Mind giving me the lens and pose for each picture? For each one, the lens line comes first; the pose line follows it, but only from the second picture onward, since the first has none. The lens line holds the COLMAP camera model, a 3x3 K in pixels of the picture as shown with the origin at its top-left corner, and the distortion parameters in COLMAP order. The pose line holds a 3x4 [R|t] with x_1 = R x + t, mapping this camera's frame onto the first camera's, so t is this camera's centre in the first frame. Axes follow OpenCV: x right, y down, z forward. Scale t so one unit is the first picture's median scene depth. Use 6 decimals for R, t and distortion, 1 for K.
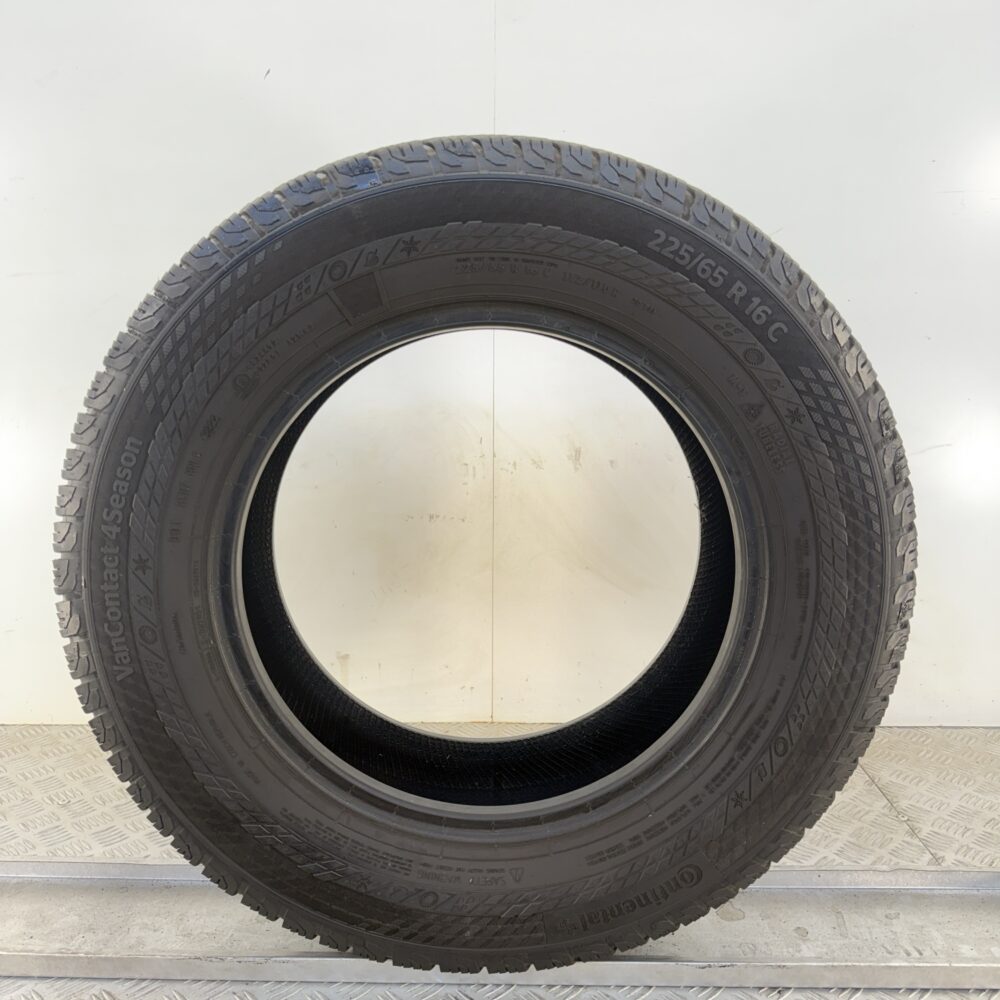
lens RADIAL K [[943.2, 0, 494.1], [0, 943.2, 504.6], [0, 0, 1]] dist [0.011164, 0.000000]
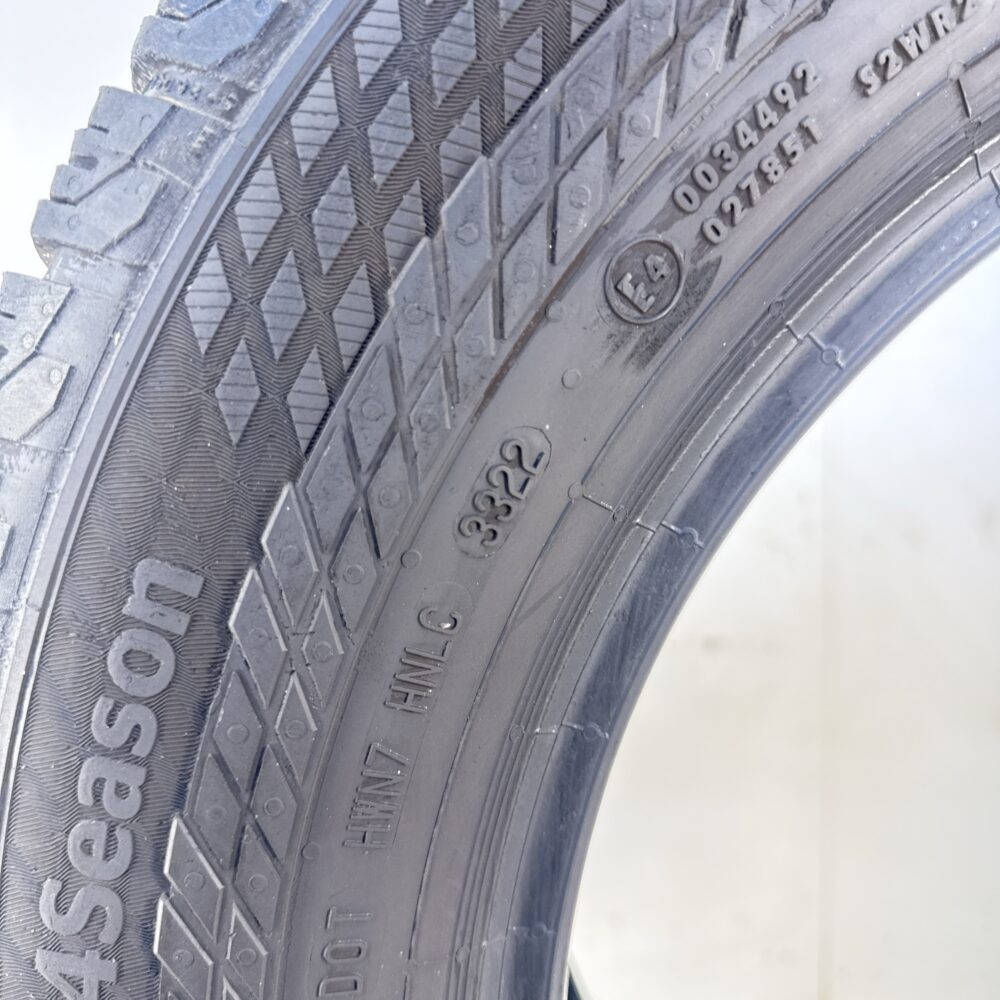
lens RADIAL K [[943.2, 0, 500.2], [0, 943.2, 502.4], [0, 0, 1]] dist [0.011164, 0.000000]
pose [[0.995743, -0.041247, -0.082425, -0.283521], [0.033878, 0.995466, -0.088877, -0.061818], [0.085717, 0.085707, 0.992626, 0.782647]]
